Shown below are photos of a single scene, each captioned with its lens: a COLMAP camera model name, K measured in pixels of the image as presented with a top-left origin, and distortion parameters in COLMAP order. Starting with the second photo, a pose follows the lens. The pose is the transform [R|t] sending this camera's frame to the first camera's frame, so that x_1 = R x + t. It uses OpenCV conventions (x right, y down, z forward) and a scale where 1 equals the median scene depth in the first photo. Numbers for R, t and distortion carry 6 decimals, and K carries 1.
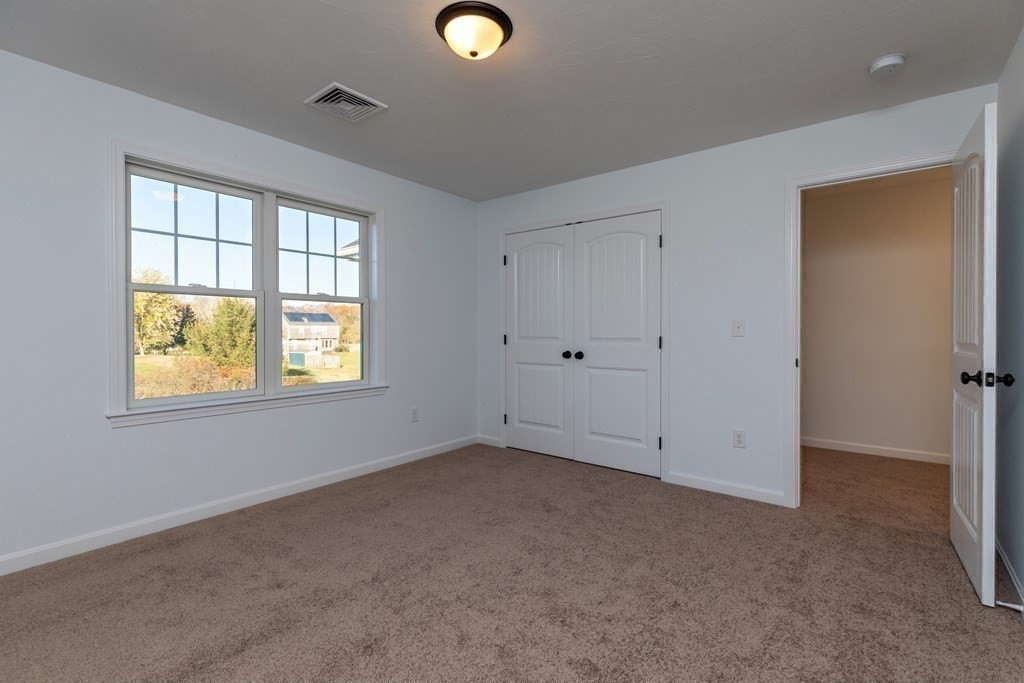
lens RADIAL K [[466.5, 0, 515.4], [0, 466.5, 334.7], [0, 0, 1]] dist [0.001126, 0.000281]
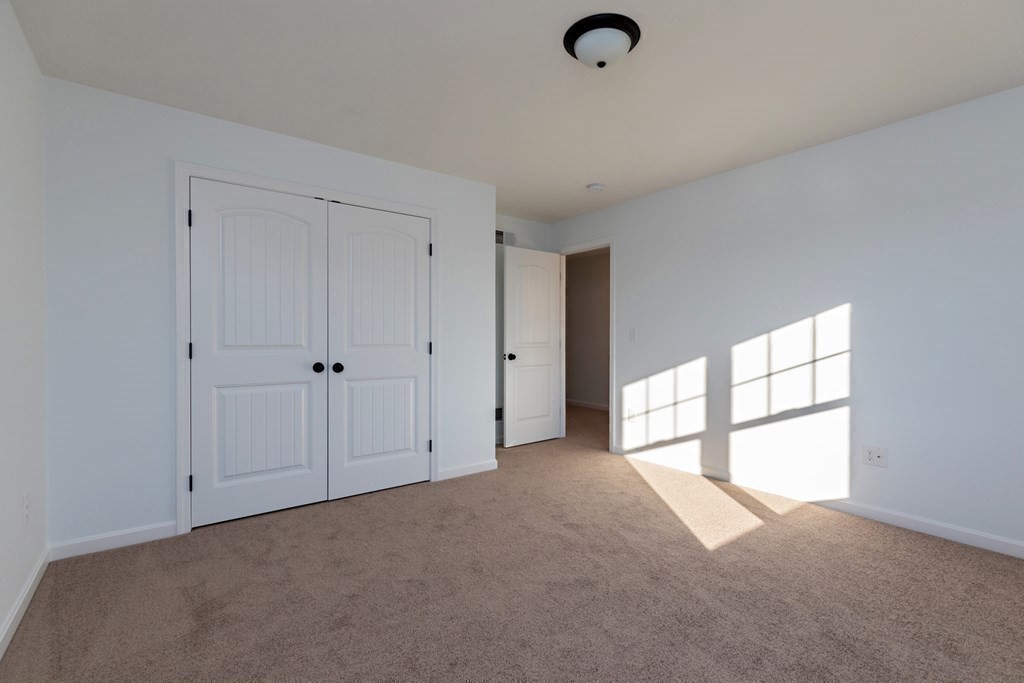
lens RADIAL K [[466.5, 0, 515.4], [0, 466.5, 334.7], [0, 0, 1]] dist [0.001126, 0.000281]
pose [[0.238778, 0.005859, 0.971056, -0.550516], [0.009373, 0.999921, -0.008338, -0.001153], [-0.971029, 0.011093, 0.238704, 0.490071]]
